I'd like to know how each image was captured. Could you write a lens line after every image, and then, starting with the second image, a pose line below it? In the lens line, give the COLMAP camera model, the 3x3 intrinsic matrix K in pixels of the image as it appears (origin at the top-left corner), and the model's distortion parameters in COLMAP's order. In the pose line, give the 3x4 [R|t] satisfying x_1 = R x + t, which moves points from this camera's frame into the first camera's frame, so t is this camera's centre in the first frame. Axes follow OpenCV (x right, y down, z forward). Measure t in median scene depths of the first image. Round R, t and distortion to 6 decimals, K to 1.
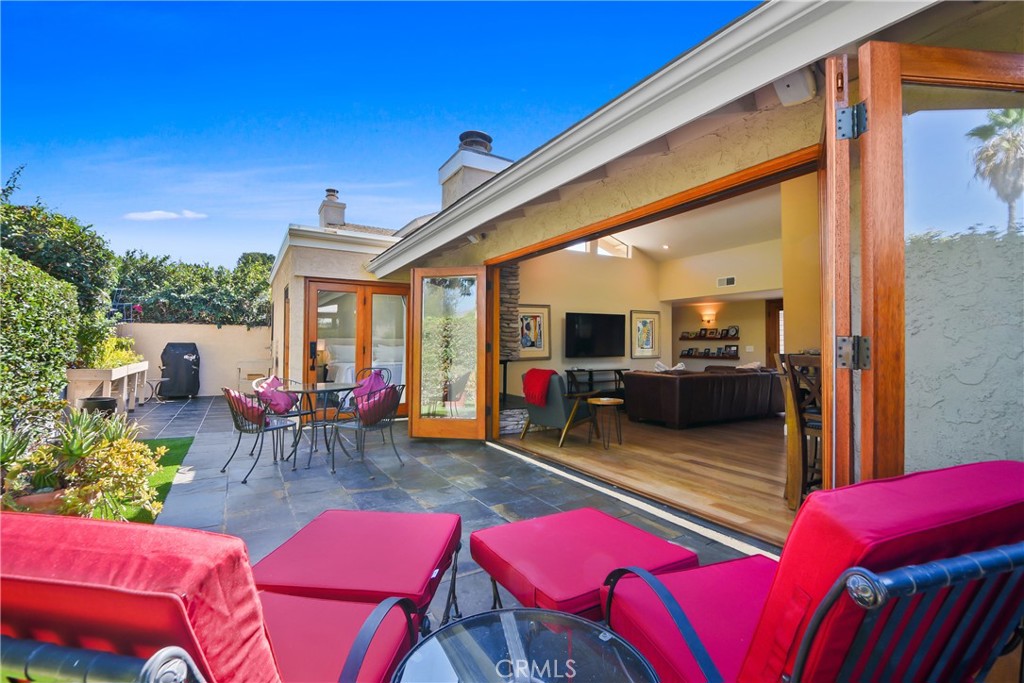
lens RADIAL K [[461.4, 0, 505.1], [0, 461.4, 333.2], [0, 0, 1]] dist [0.003272, -0.011288]
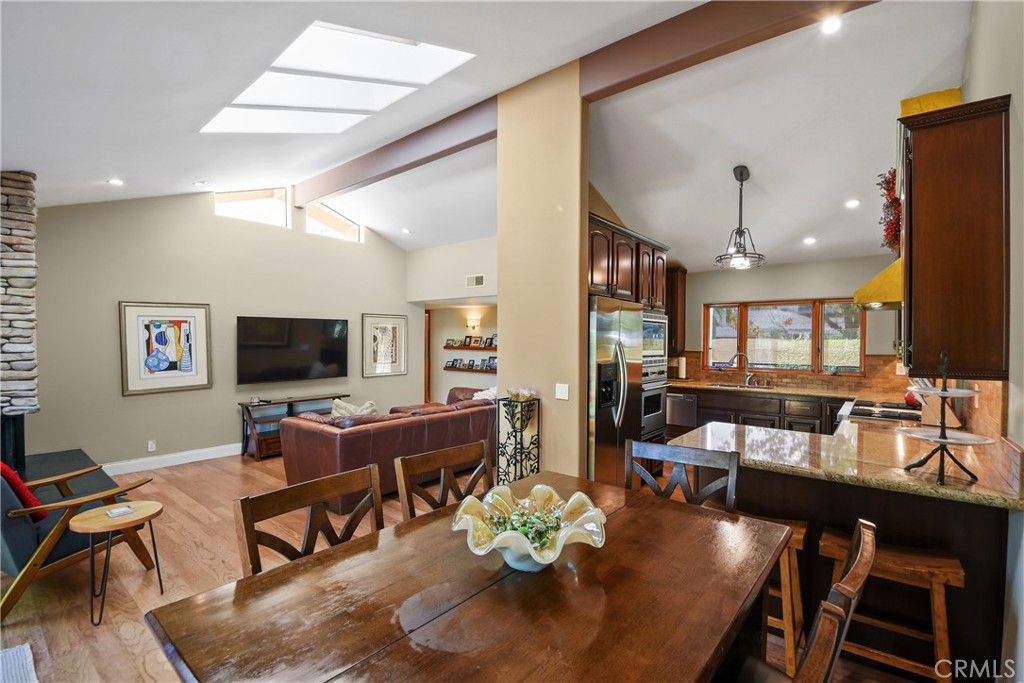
lens RADIAL K [[461.4, 0, 514.3], [0, 461.4, 347.5], [0, 0, 1]] dist [0.003272, -0.011288]
pose [[0.933169, -0.003716, 0.359419, 0.238349], [-0.013515, 0.998877, 0.045416, -0.032244], [-0.359184, -0.047238, 0.932071, 0.220793]]
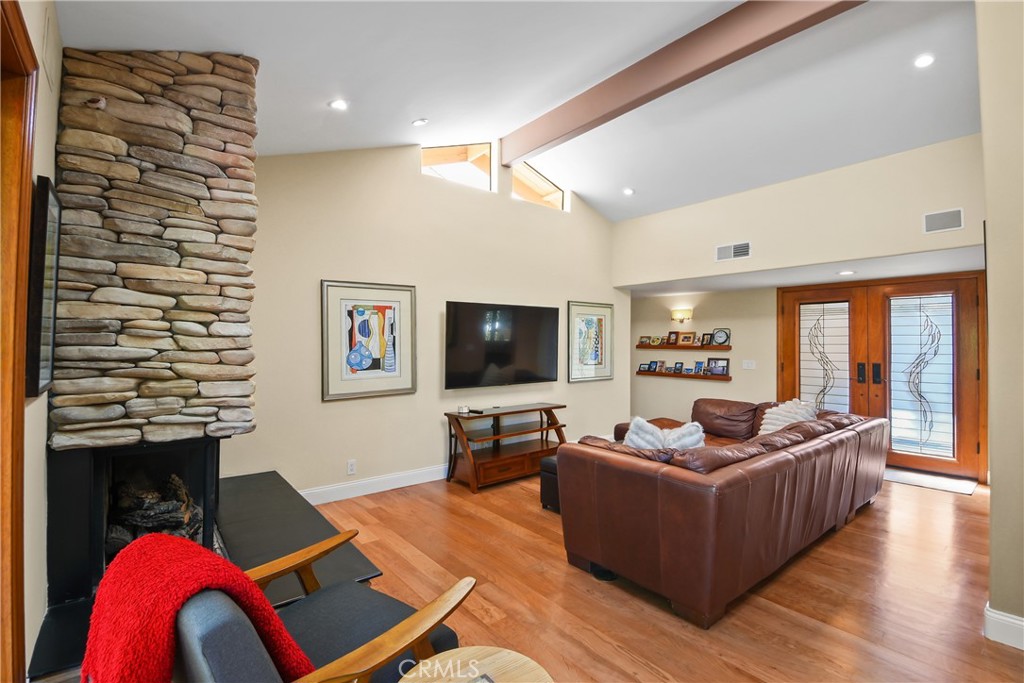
lens RADIAL K [[461.4, 0, 504.7], [0, 461.4, 336.5], [0, 0, 1]] dist [0.003272, -0.011288]
pose [[0.989392, 0.004925, 0.145184, 0.110127], [-0.006896, 0.999891, 0.013082, -0.011479], [-0.145104, -0.013944, 0.989318, 0.439045]]
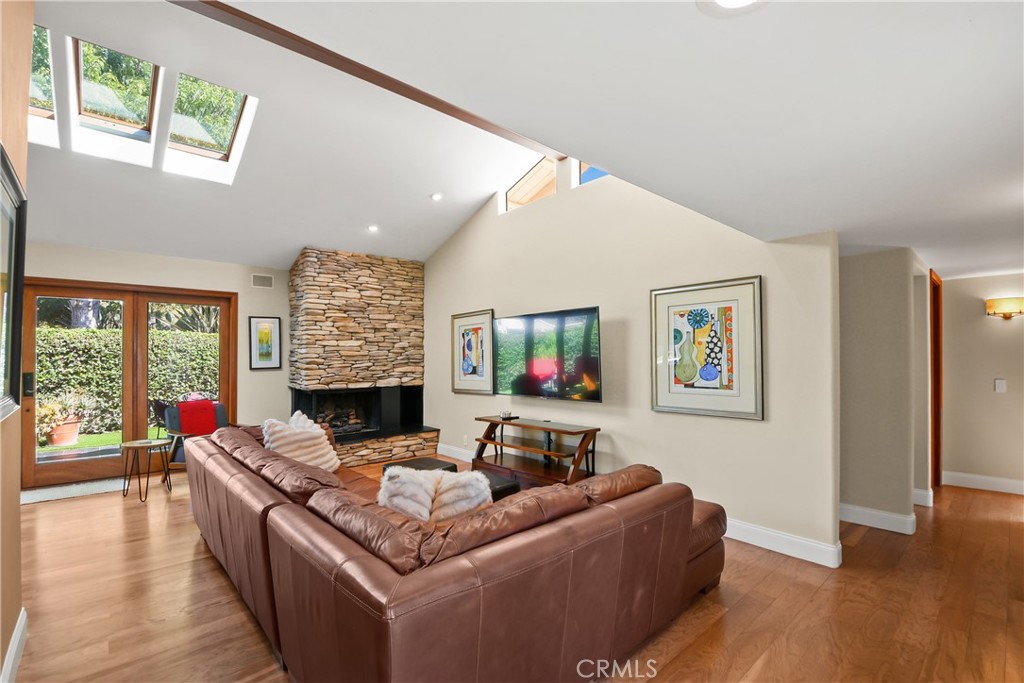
lens RADIAL K [[461.4, 0, 521.0], [0, 461.4, 348.8], [0, 0, 1]] dist [0.003272, -0.011288]
pose [[0.216924, -0.021287, -0.975956, 0.649722], [0.032774, 0.999357, -0.014512, 0.003571], [0.975638, -0.028838, 0.217482, 0.816657]]
